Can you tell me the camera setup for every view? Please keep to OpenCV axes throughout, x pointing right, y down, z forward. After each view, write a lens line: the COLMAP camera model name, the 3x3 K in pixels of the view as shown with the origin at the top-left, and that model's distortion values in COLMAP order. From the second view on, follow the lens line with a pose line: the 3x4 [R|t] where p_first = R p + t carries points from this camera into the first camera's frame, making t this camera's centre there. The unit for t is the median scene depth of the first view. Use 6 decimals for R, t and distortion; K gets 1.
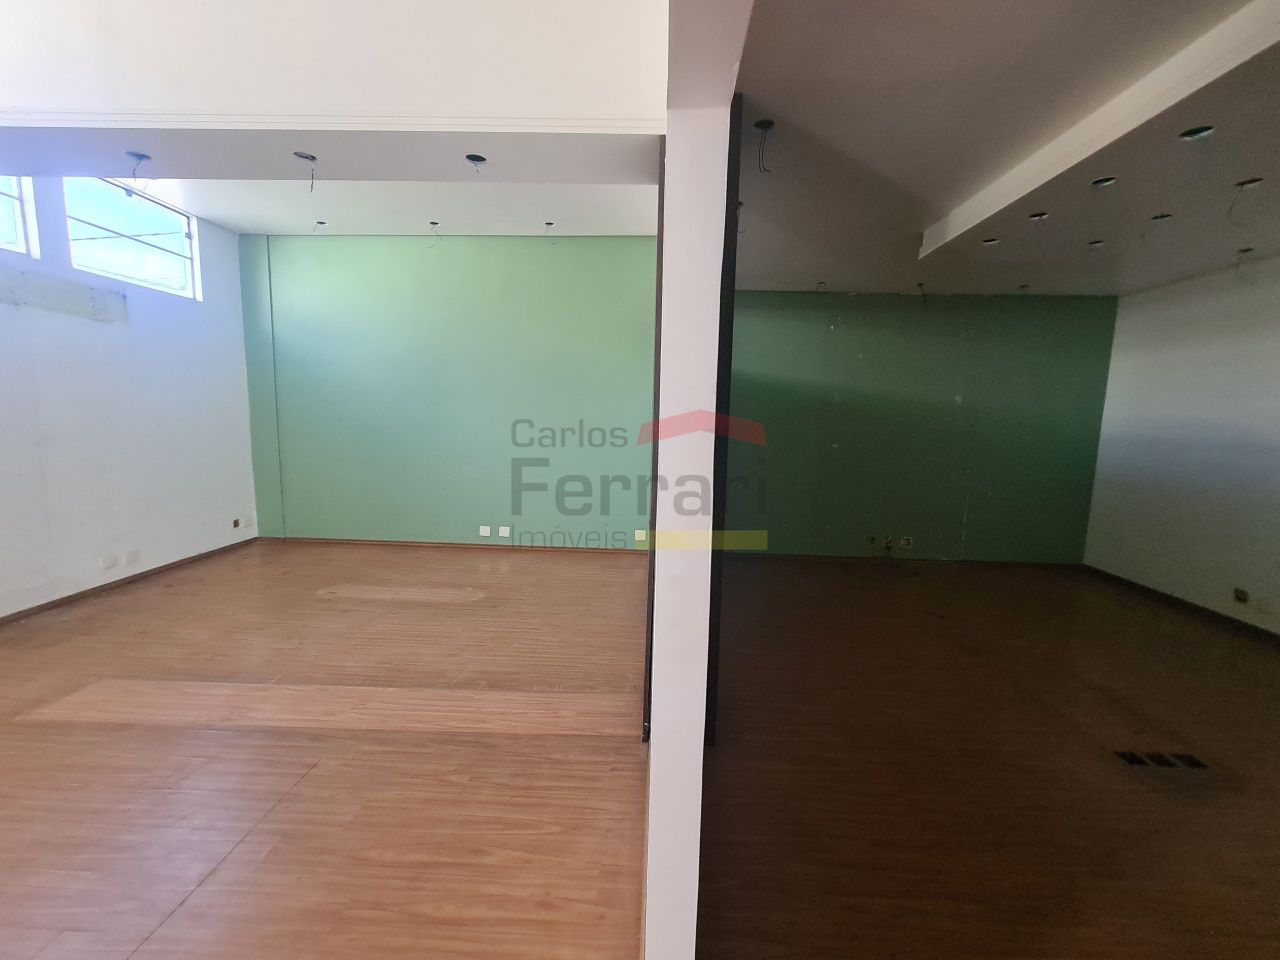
lens RADIAL K [[518.9, 0, 641.7], [0, 518.9, 478.7], [0, 0, 1]] dist [-0.003227, 0.000554]
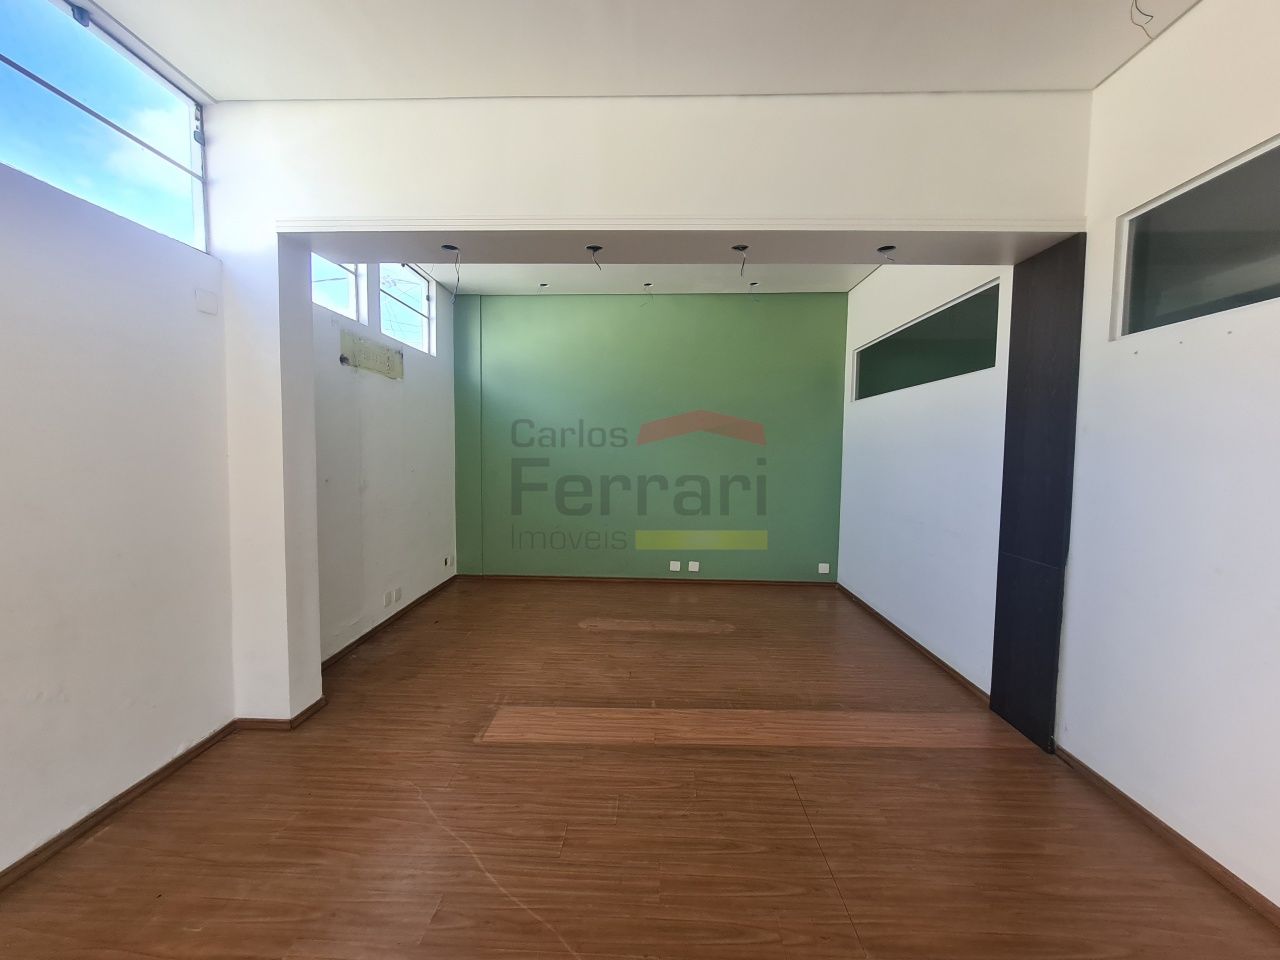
lens RADIAL K [[521.3, 0, 642.4], [0, 521.3, 478.7], [0, 0, 1]] dist [-0.000775, 0.000264]
pose [[0.999905, -0.013757, -0.000254, -0.538132], [0.013712, 0.997844, -0.064184, -0.013333], [0.001137, 0.064175, 0.997938, -0.097166]]
